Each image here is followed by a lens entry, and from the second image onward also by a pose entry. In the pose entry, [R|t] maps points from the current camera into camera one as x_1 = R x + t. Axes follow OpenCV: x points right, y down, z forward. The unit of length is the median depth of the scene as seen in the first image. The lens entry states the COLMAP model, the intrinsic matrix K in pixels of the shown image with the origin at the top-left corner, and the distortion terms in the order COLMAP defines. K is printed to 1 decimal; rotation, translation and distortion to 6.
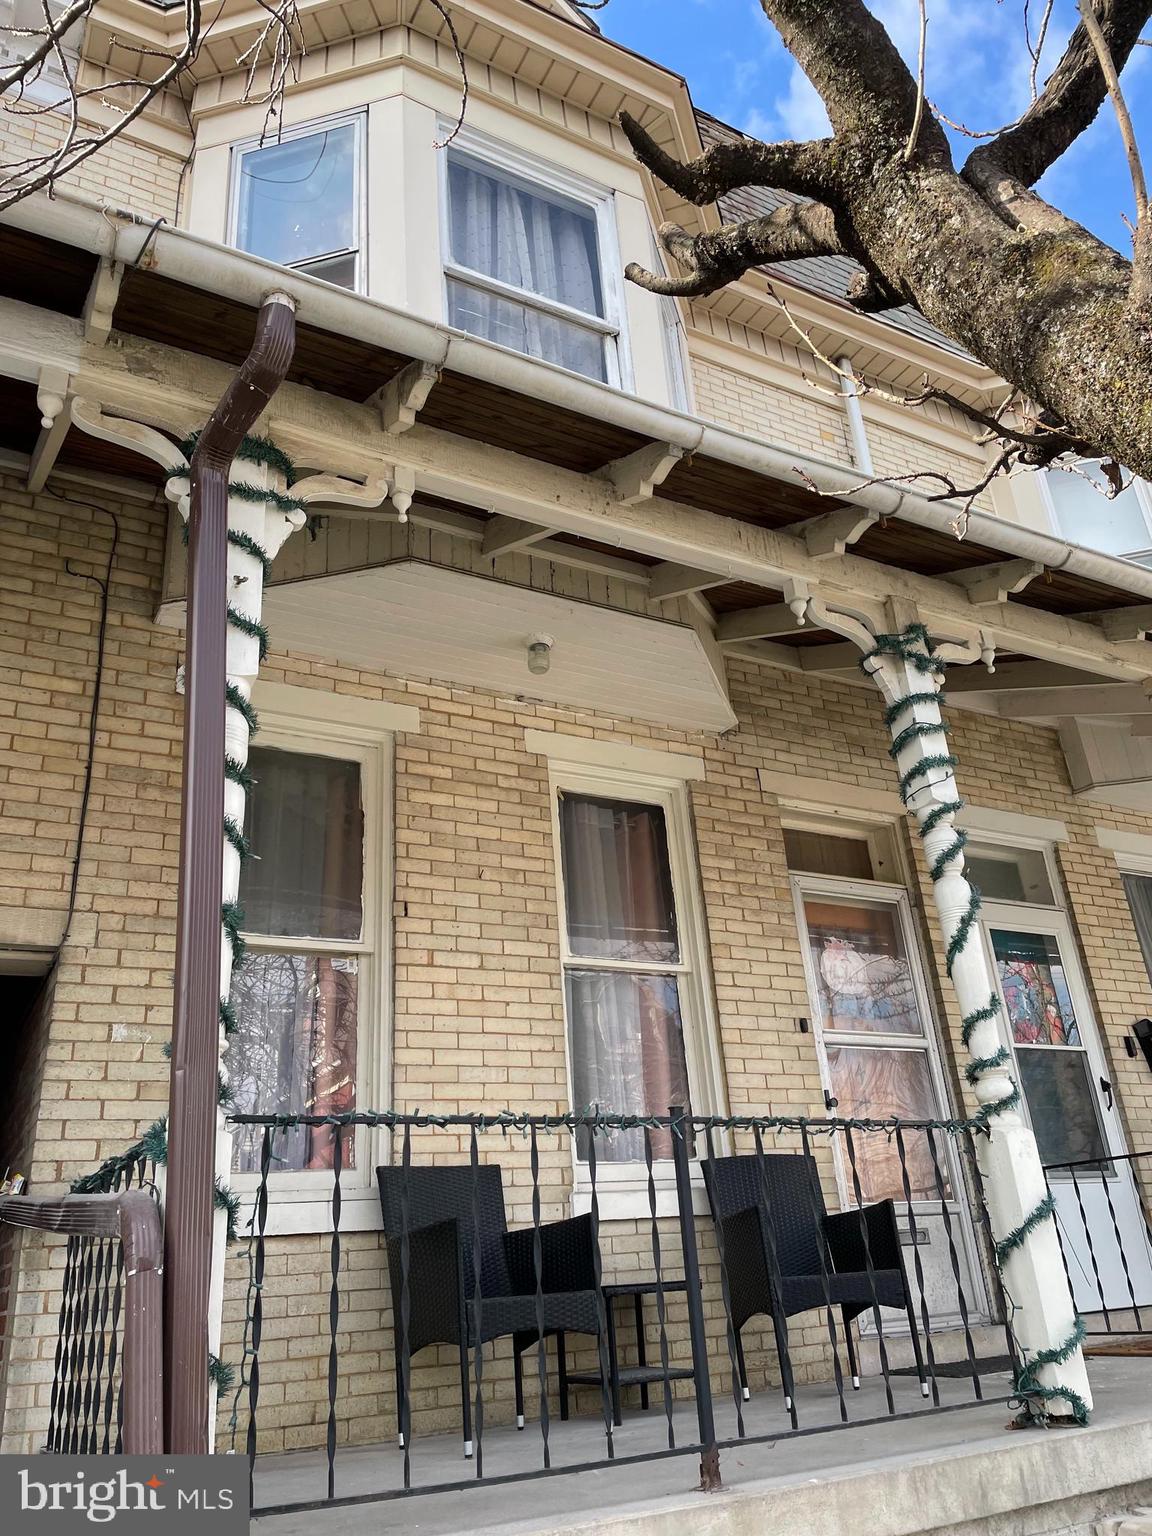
lens RADIAL K [[1170.2, 0, 574.3], [0, 1170.2, 765.1], [0, 0, 1]] dist [0.092225, -0.104314]
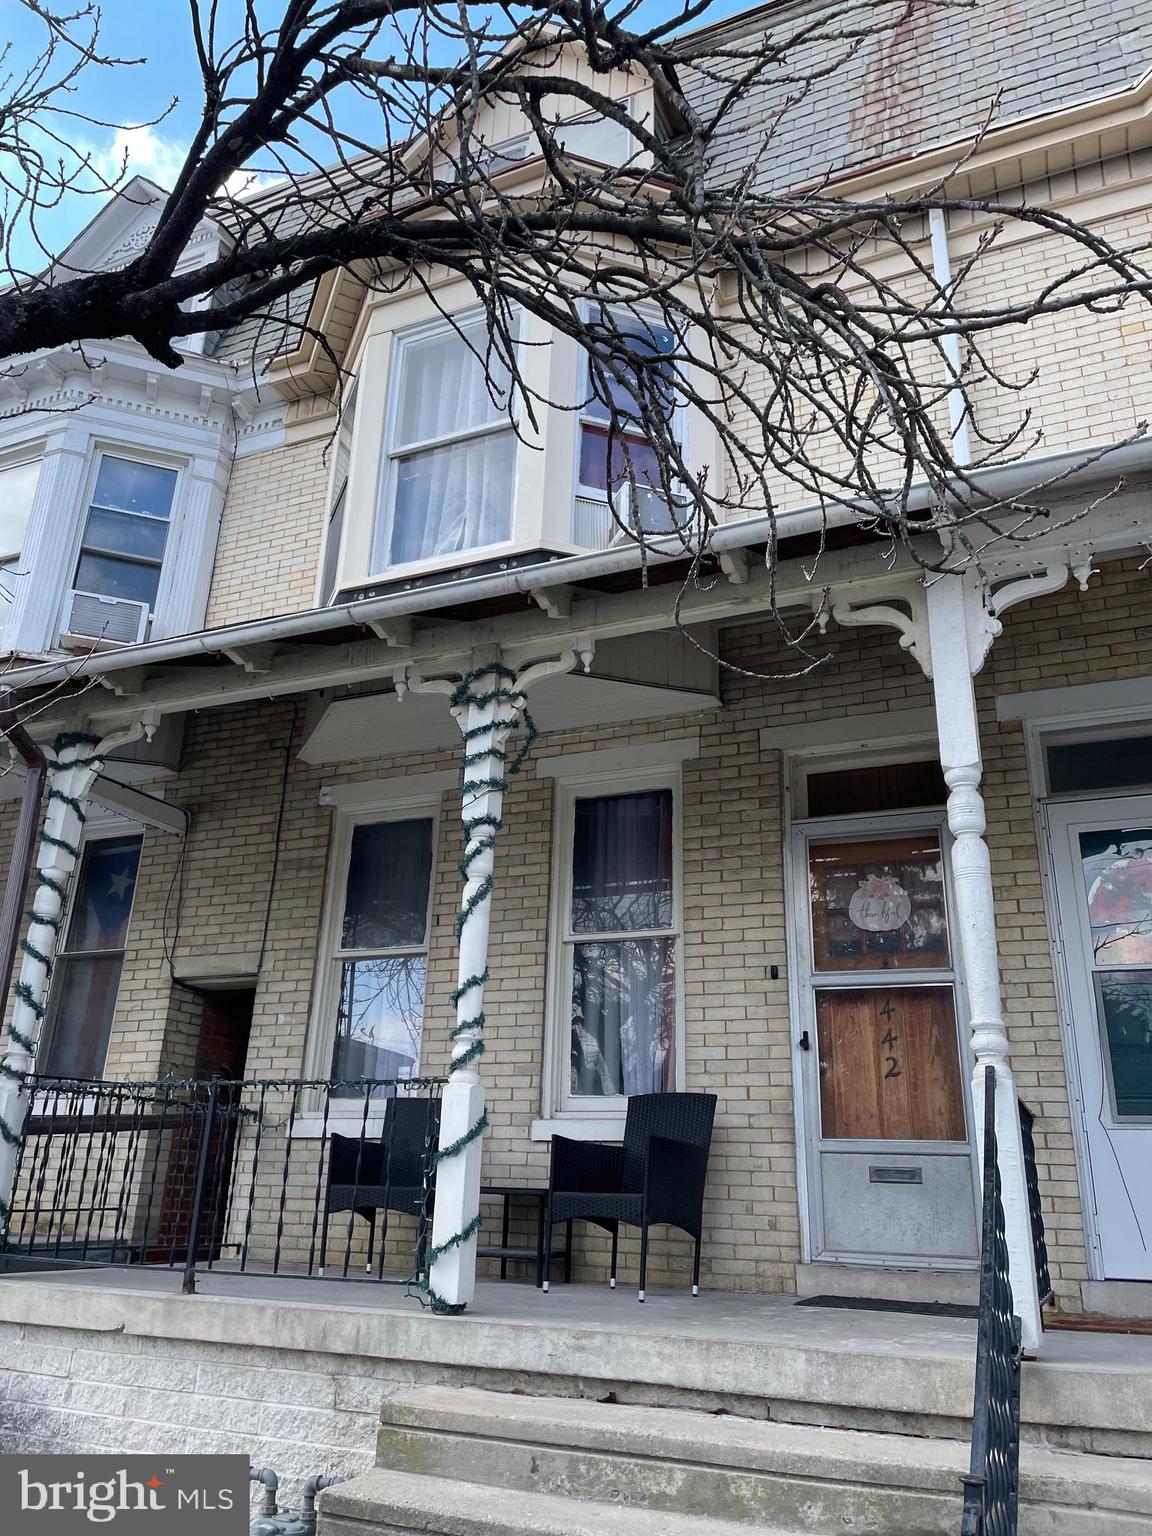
lens RADIAL K [[1170.2, 0, 573.4], [0, 1170.2, 767.1], [0, 0, 1]] dist [0.092225, -0.104314]
pose [[0.582436, -0.194852, -0.789177, 1.201937], [0.260816, 0.964311, -0.045603, 0.054851], [0.769898, -0.179270, 0.612470, 0.307033]]
